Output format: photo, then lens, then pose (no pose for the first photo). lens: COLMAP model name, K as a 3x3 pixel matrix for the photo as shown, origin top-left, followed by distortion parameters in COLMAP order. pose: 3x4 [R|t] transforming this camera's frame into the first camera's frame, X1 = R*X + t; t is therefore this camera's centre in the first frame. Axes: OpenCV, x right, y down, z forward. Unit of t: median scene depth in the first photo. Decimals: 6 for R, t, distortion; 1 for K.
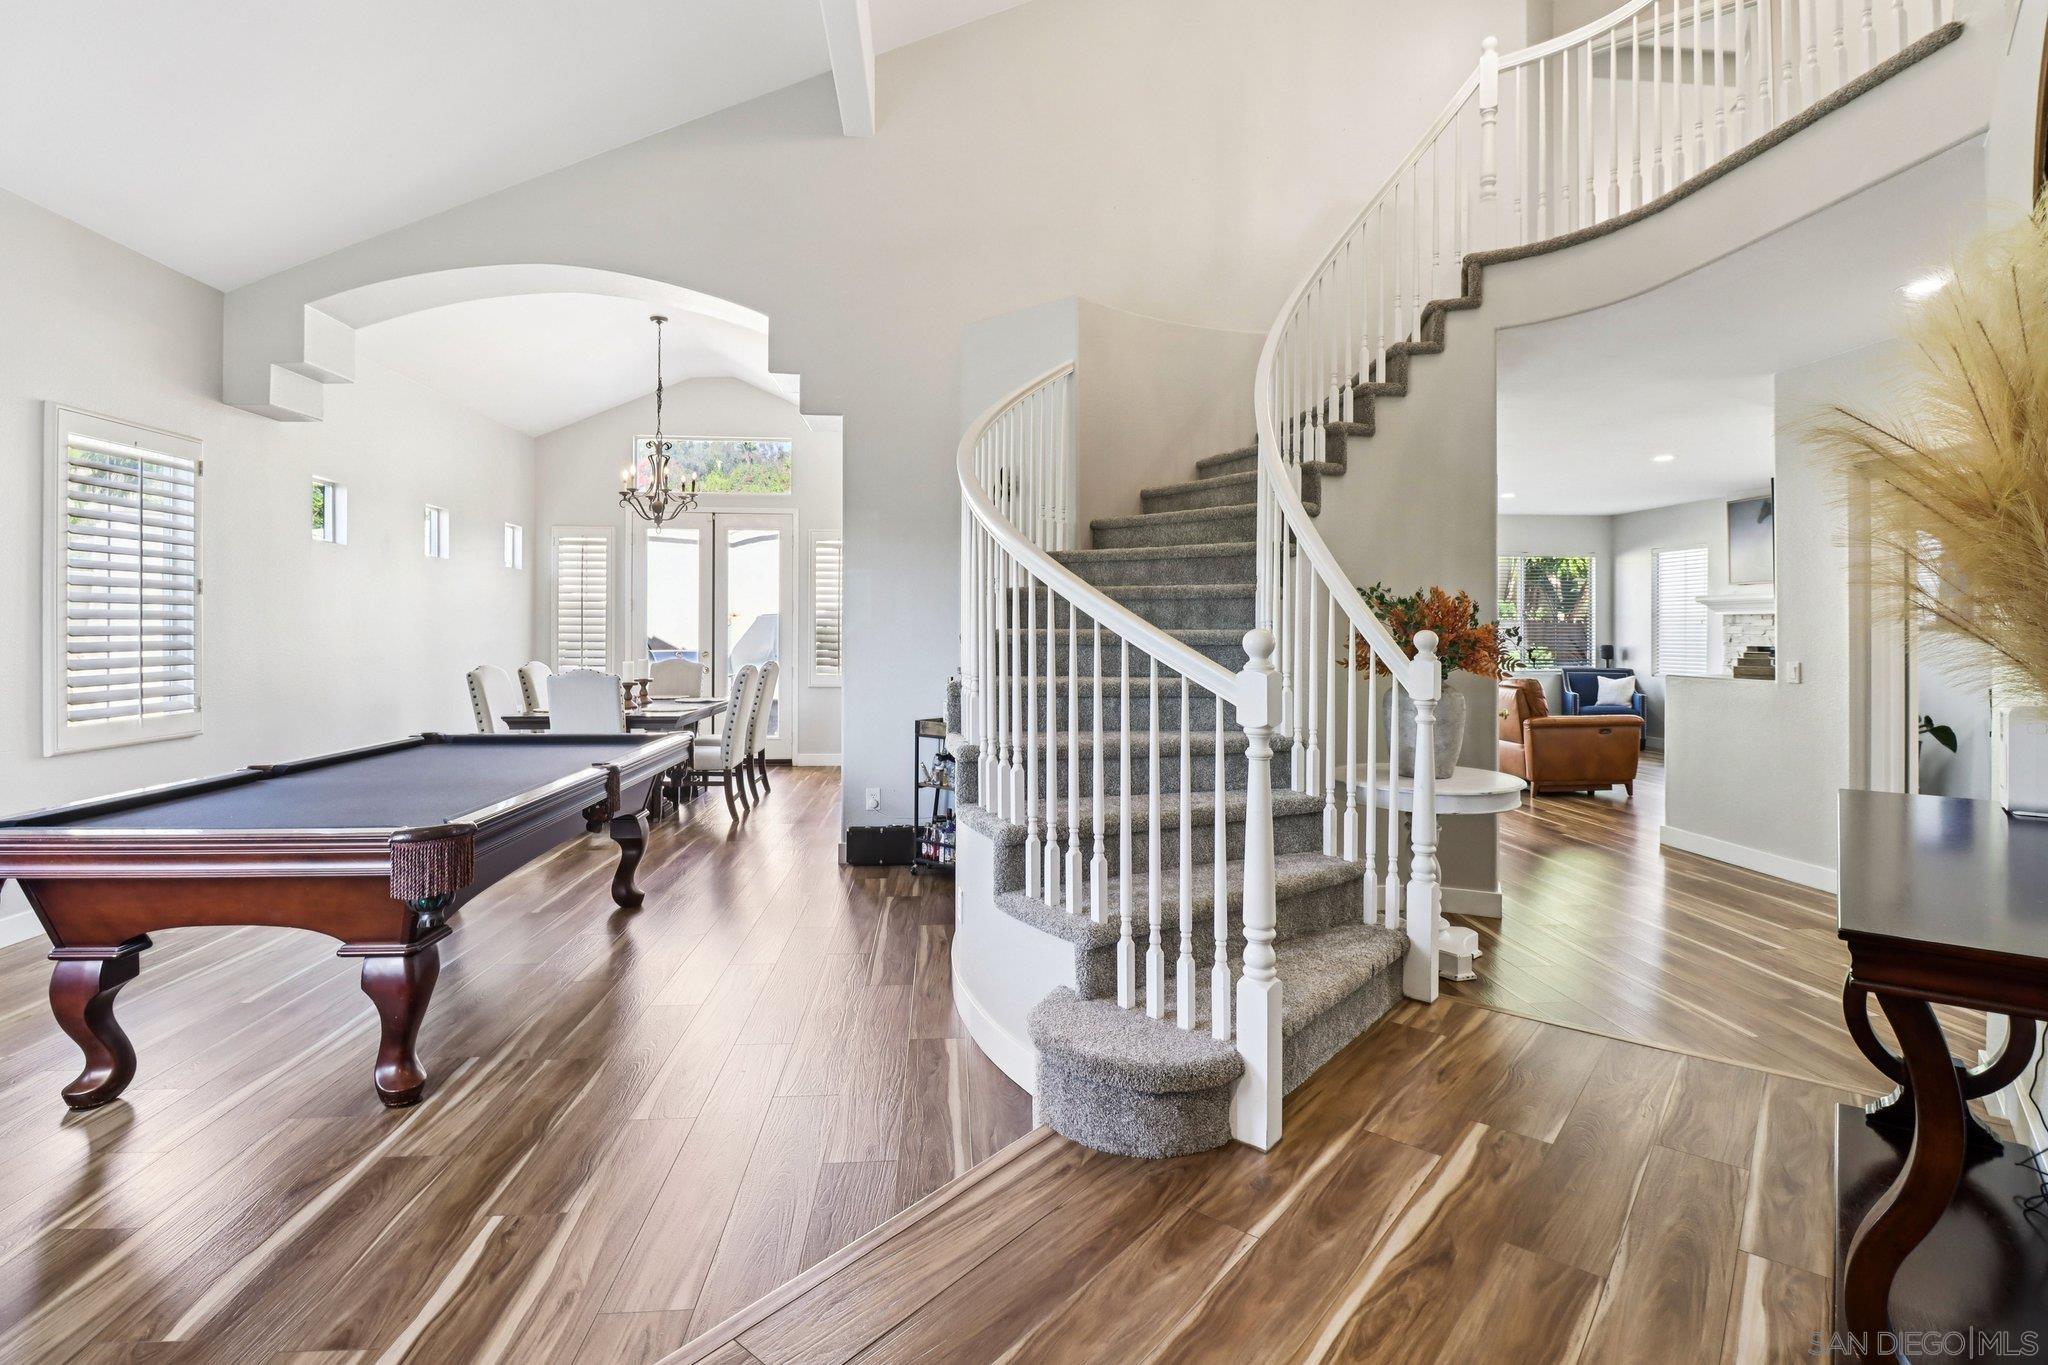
lens RADIAL K [[961.0, 0, 1018.8], [0, 961.0, 637.7], [0, 0, 1]] dist [-0.013205, -0.002085]
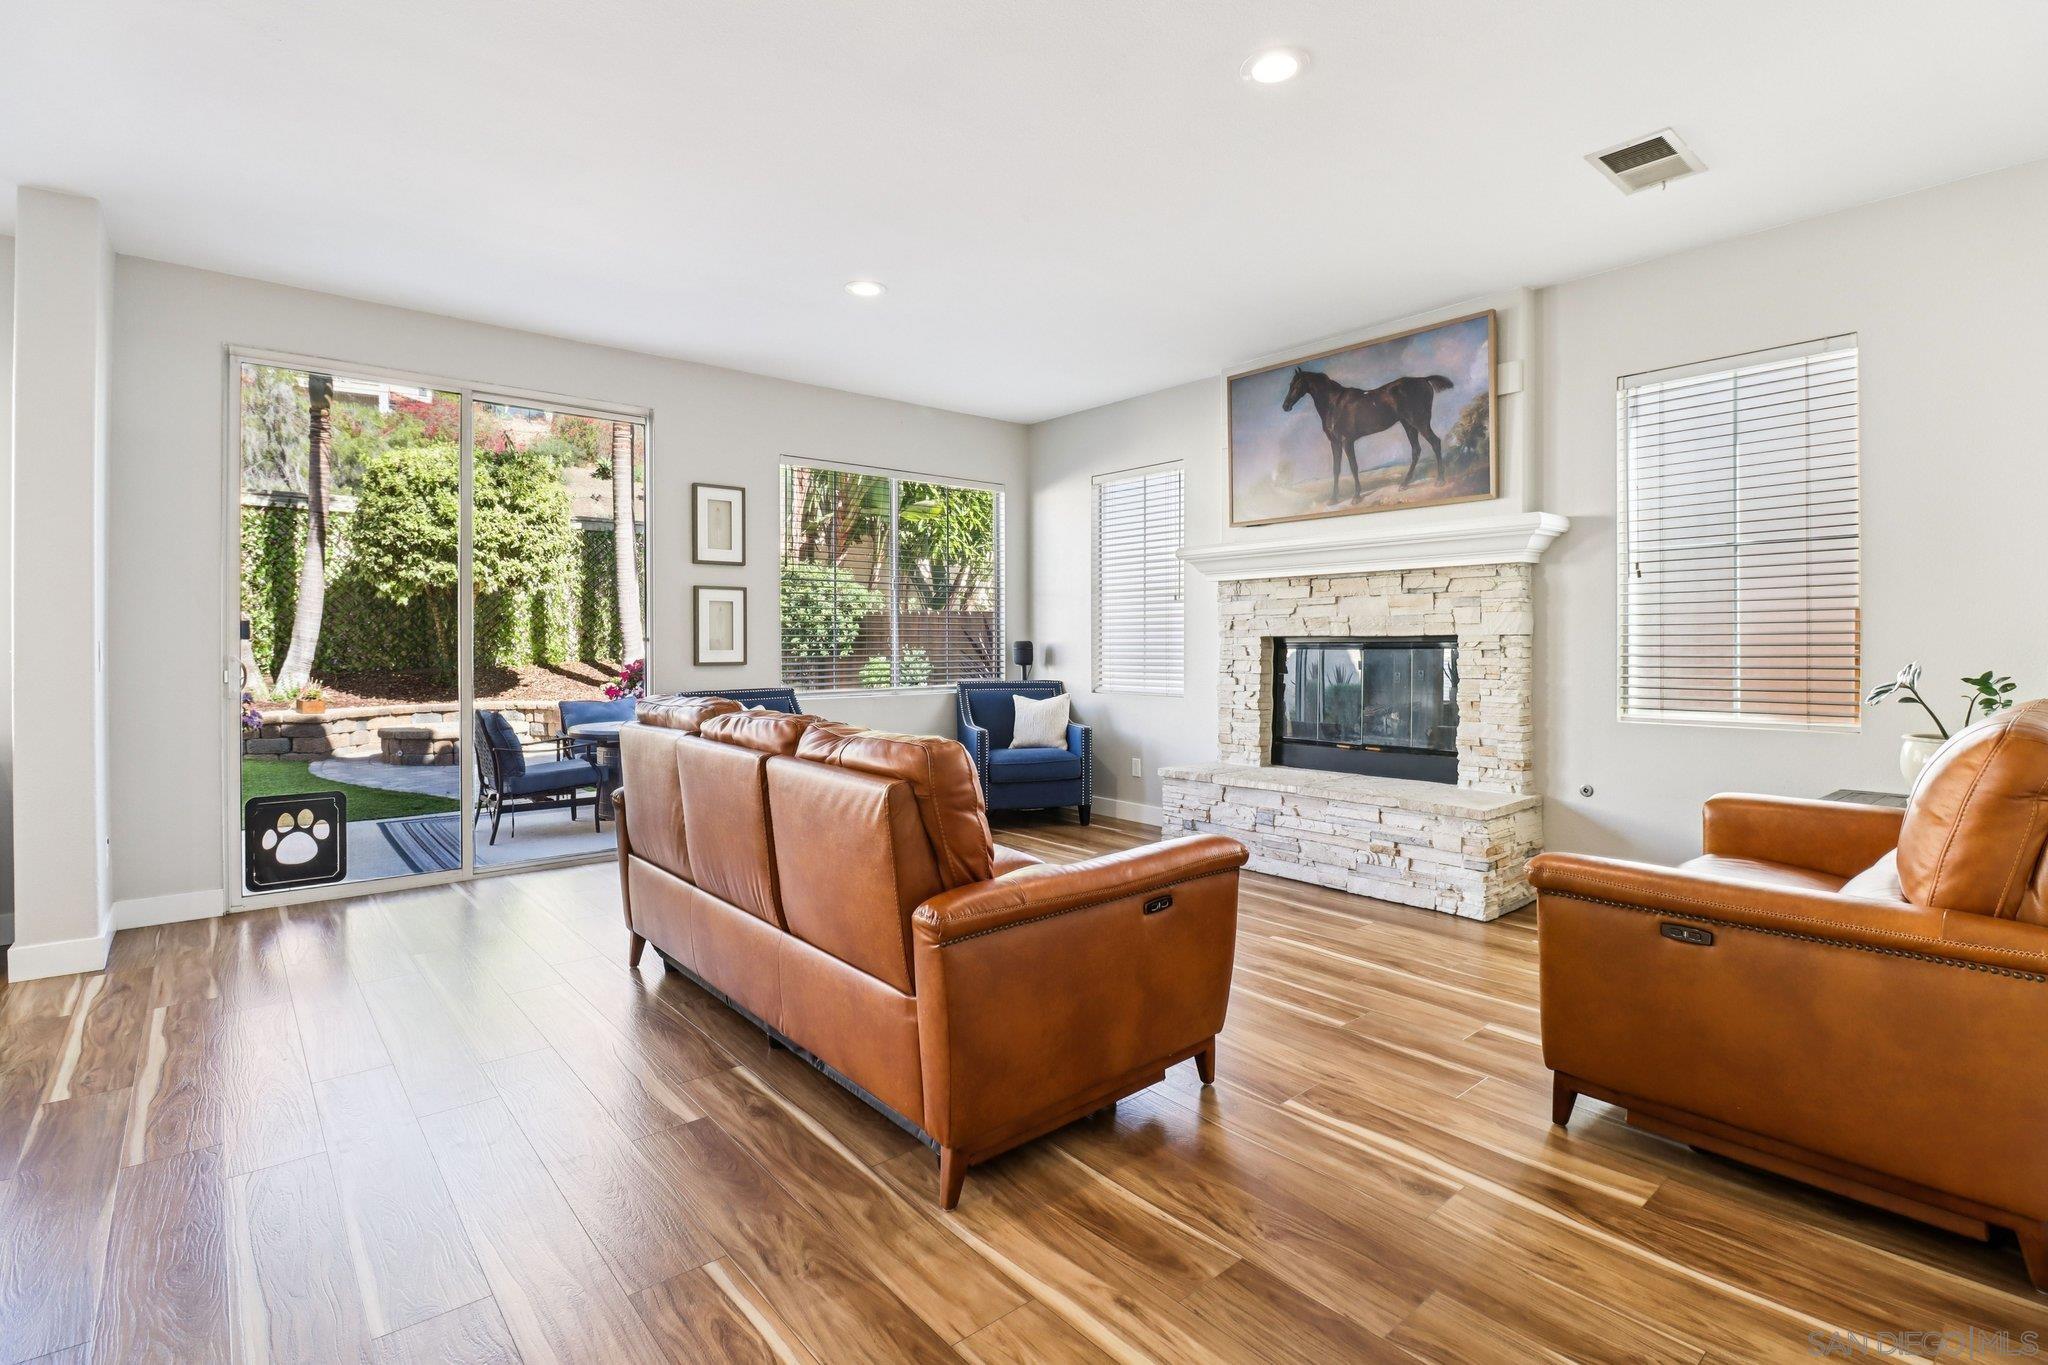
lens RADIAL K [[961.0, 0, 1023.1], [0, 961.0, 643.9], [0, 0, 1]] dist [-0.013205, -0.002085]
pose [[0.810719, -0.002771, 0.585429, 0.280707], [0.006928, 0.999964, -0.004861, 0.012684], [-0.585394, 0.007996, 0.810709, 0.541473]]
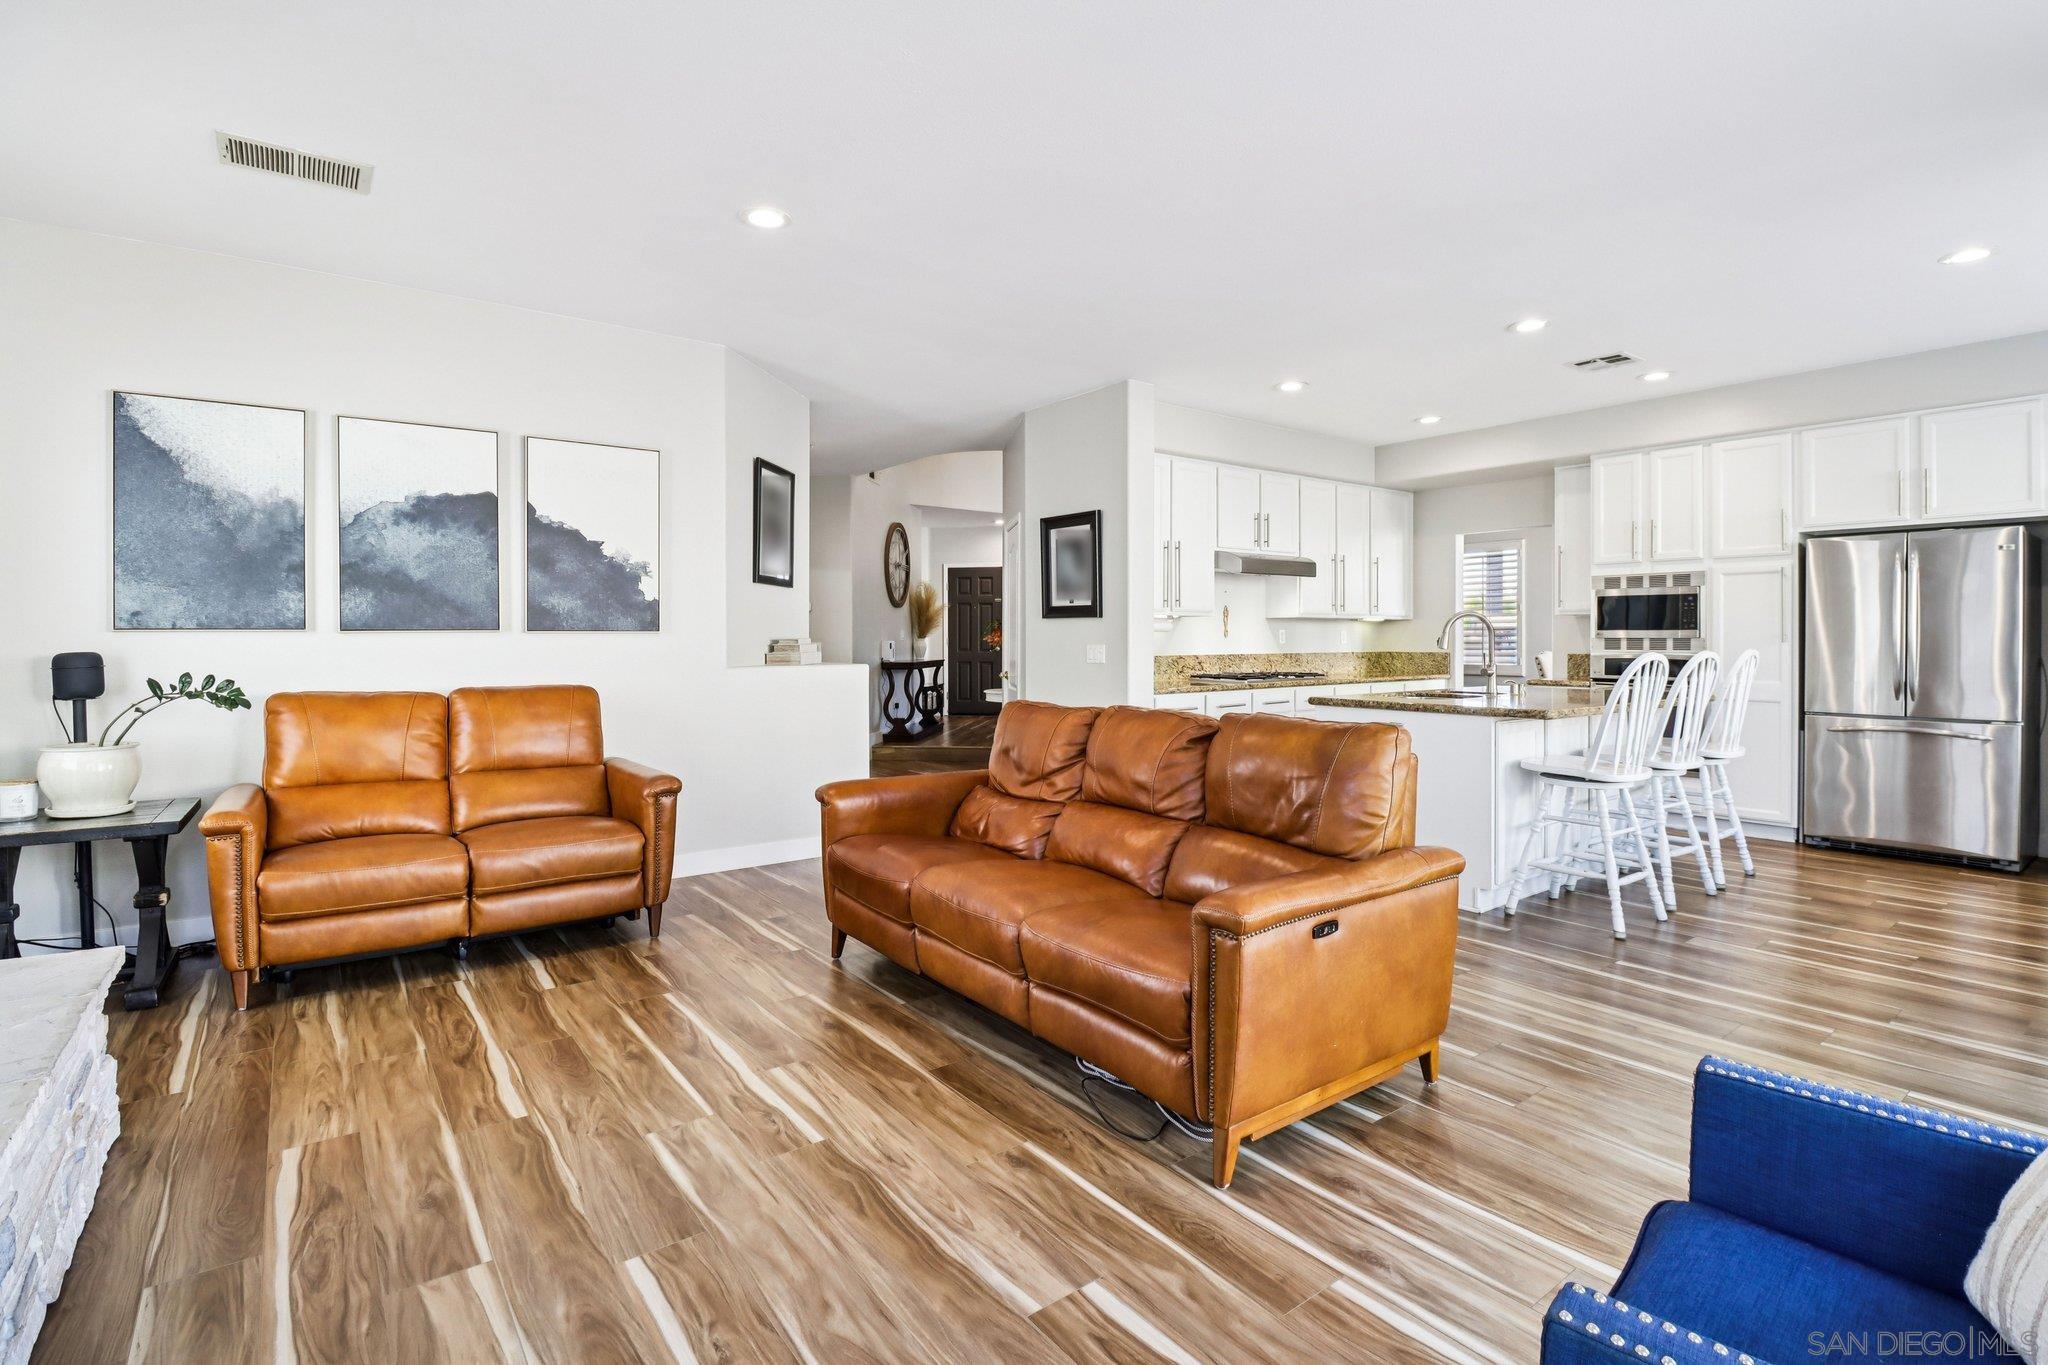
lens RADIAL K [[961.0, 0, 1021.2], [0, 961.0, 684.2], [0, 0, 1]] dist [-0.013205, -0.002085]
pose [[-0.841511, 0.024846, -0.539668, 0.566718], [-0.003073, 0.998706, 0.050771, 0.005255], [0.540231, 0.044383, -0.840345, 1.001495]]
